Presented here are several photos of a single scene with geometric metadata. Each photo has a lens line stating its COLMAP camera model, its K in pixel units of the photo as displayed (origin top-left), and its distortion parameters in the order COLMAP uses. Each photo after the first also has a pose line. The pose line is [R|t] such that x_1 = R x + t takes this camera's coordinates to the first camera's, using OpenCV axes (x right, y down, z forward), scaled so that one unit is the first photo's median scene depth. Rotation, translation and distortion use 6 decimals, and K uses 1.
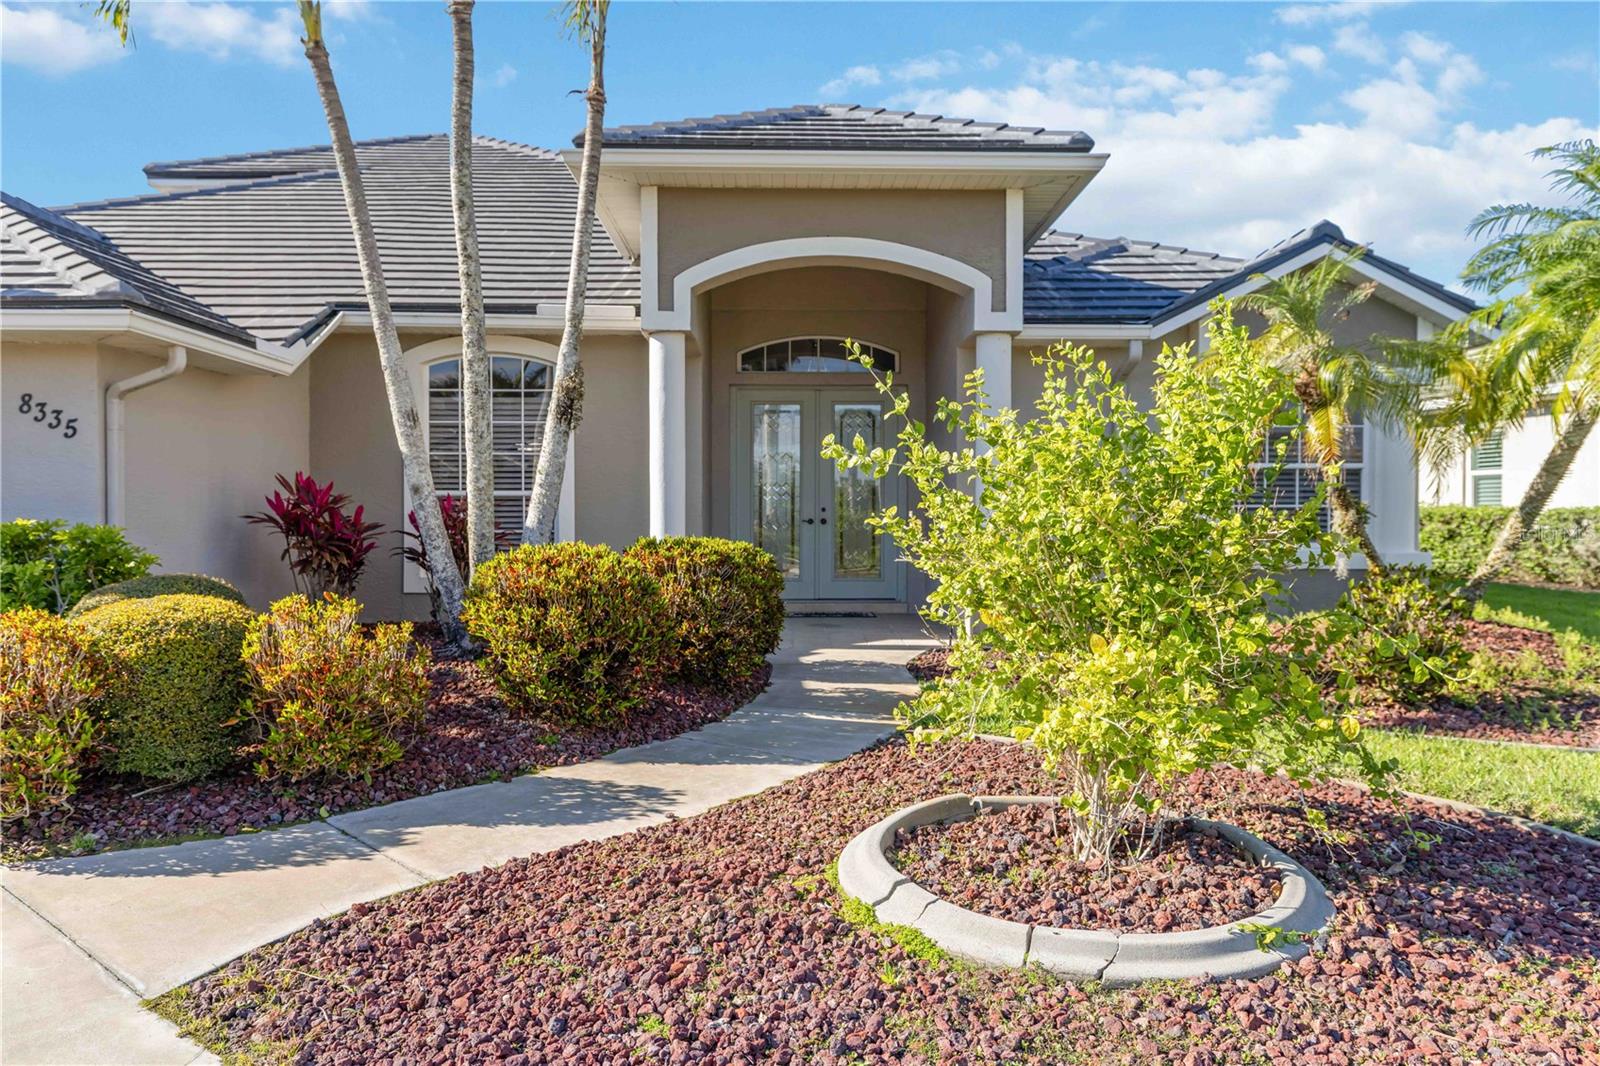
lens RADIAL K [[1116.9, 0, 800.0], [0, 1116.9, 533.0], [0, 0, 1]] dist [0.001677, -0.000870]
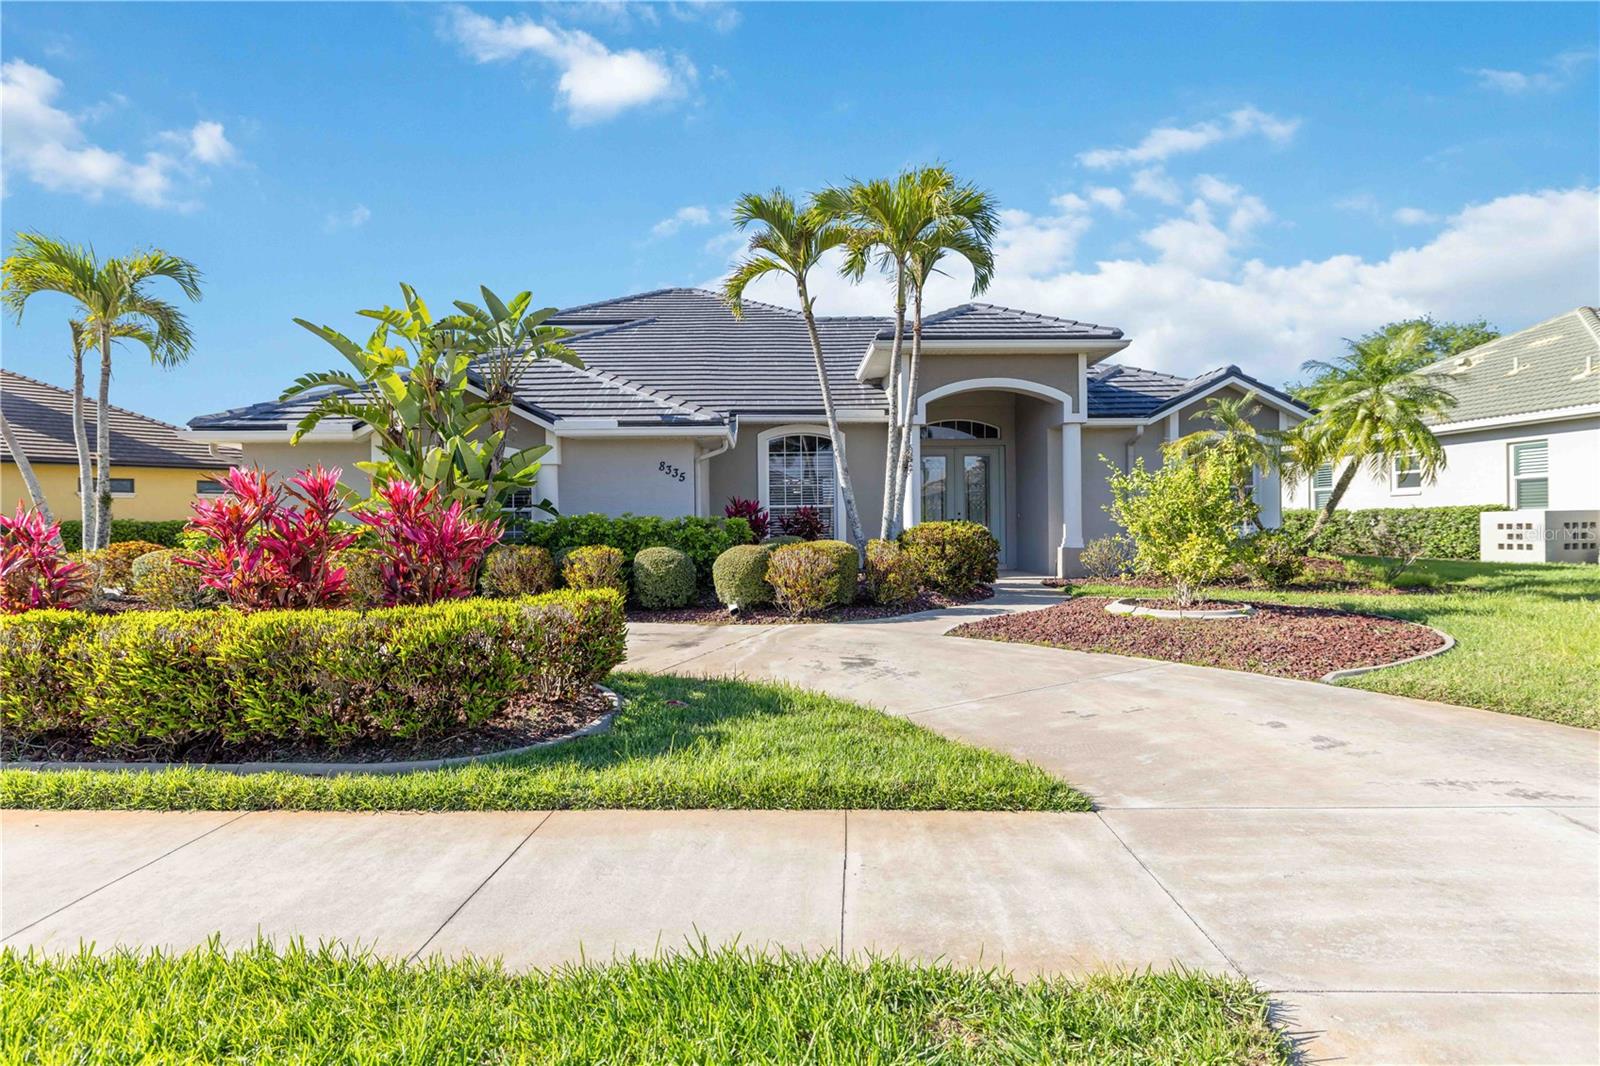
lens RADIAL K [[889.4, 0, 800.0], [0, 889.4, 533.0], [0, 0, 1]] dist [0.000019, -0.000001]
pose [[0.999893, -0.012289, 0.007997, -0.328723], [0.012386, 0.999849, -0.012222, 0.033468], [-0.007845, 0.012319, 0.999893, -0.597691]]
